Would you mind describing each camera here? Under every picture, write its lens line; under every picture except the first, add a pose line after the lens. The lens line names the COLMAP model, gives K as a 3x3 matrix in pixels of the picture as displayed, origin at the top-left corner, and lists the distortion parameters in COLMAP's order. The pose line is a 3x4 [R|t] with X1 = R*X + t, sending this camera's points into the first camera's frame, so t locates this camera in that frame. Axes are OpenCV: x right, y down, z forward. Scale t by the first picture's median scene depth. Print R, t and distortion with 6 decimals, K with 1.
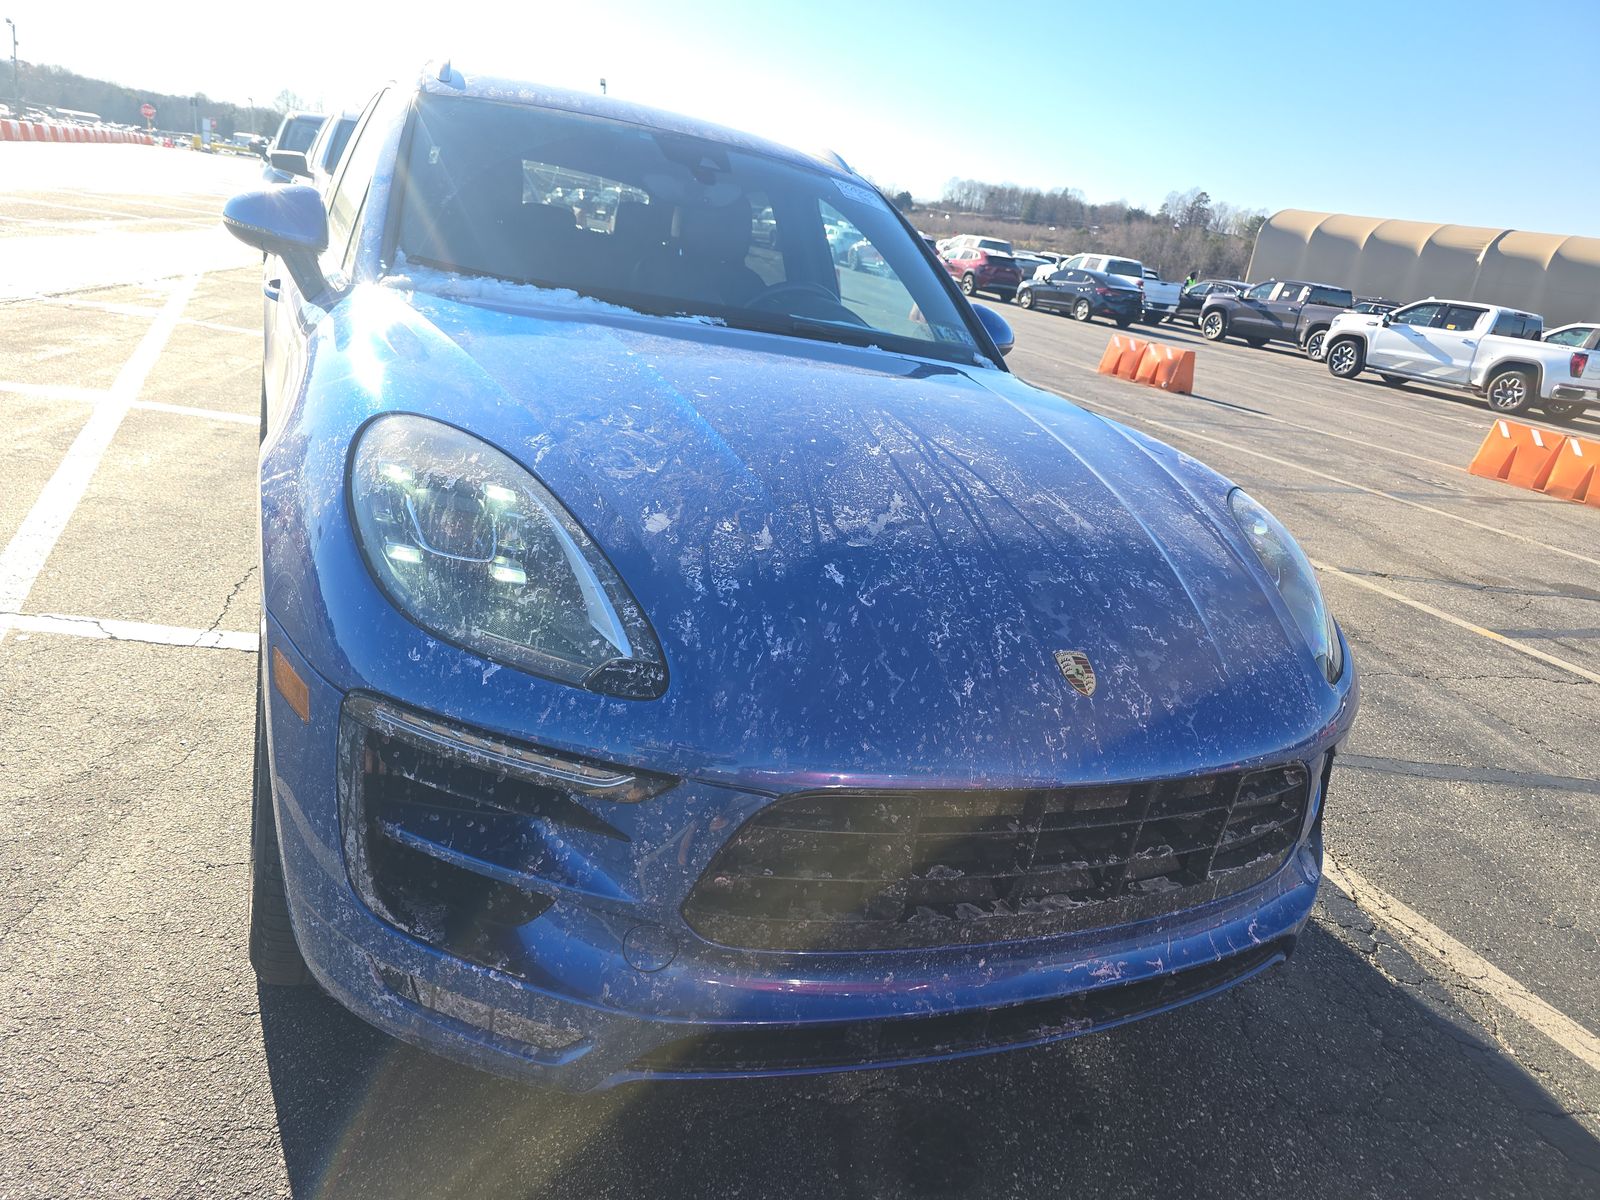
lens RADIAL K [[1076.3, 0, 814.8], [0, 1076.3, 595.9], [0, 0, 1]] dist [0.065328, -0.060472]
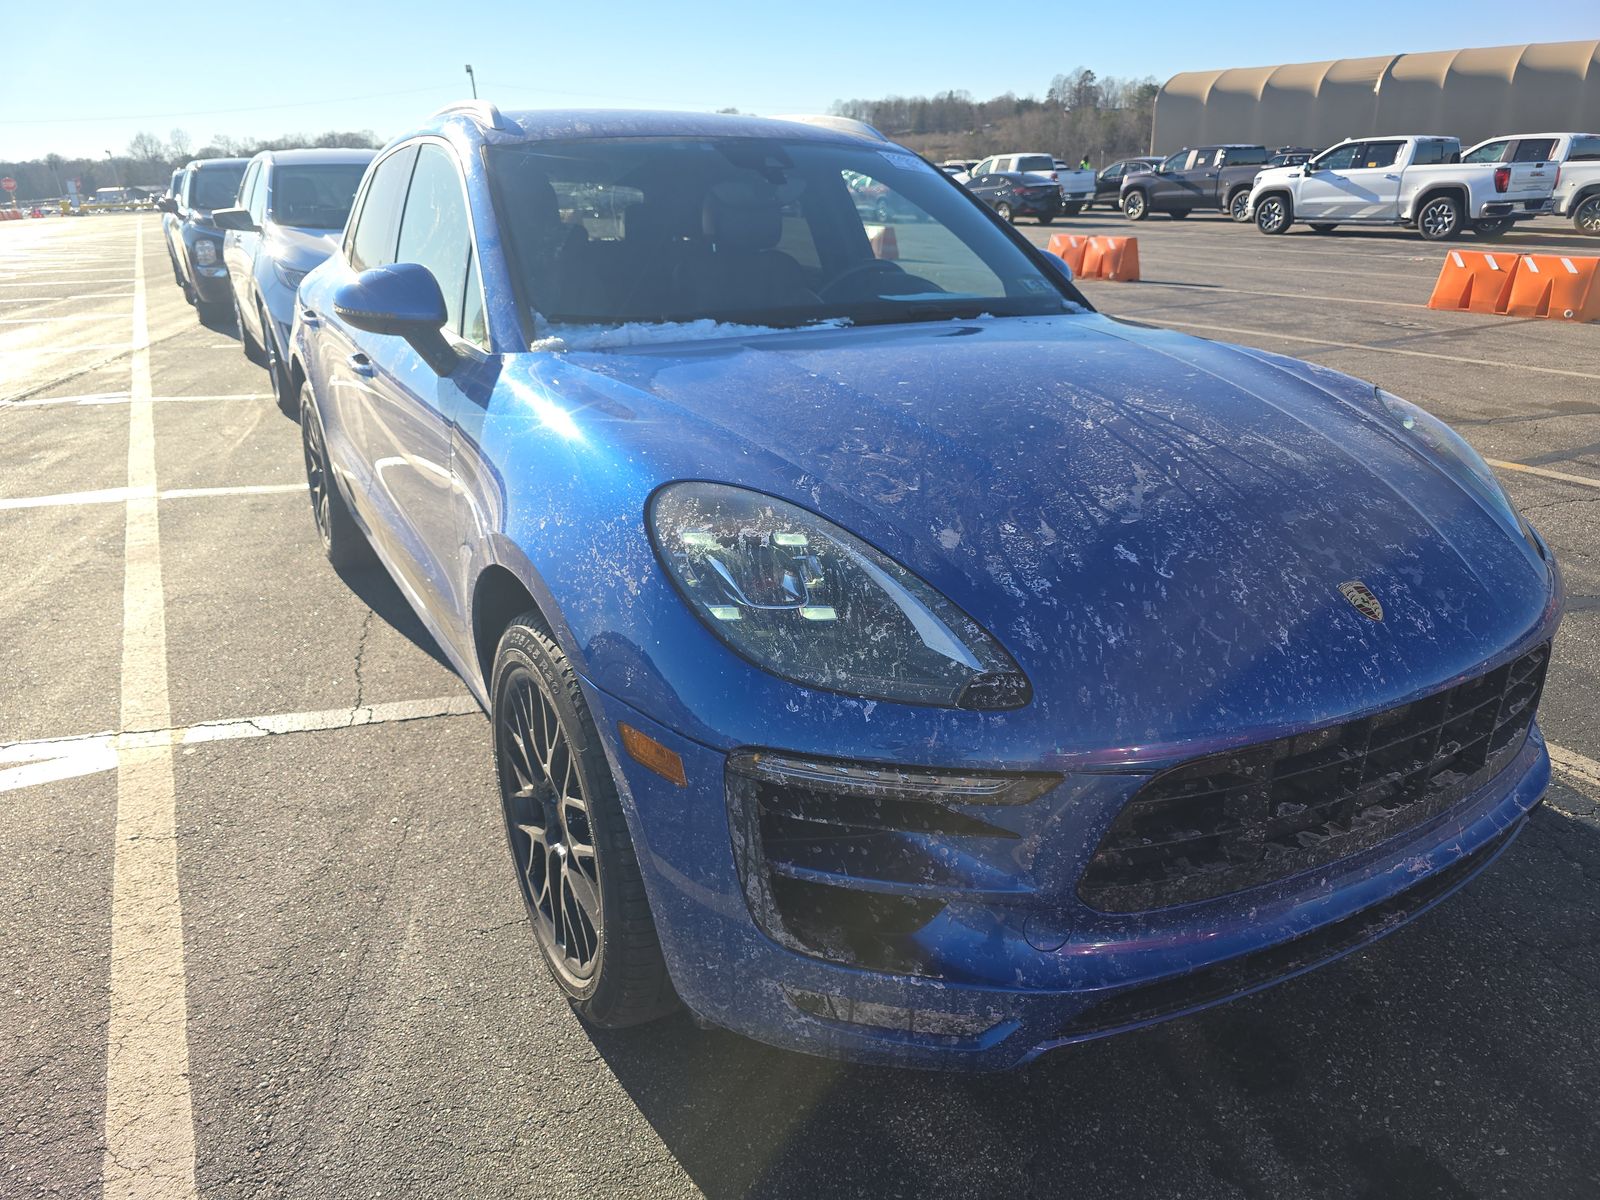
lens RADIAL K [[1076.3, 0, 814.8], [0, 1076.3, 595.9], [0, 0, 1]] dist [0.065328, -0.060472]
pose [[0.981089, -0.191831, 0.025802, -0.201920], [0.190337, 0.980370, 0.051436, -0.059360], [-0.035162, -0.045552, 0.998343, -0.033603]]
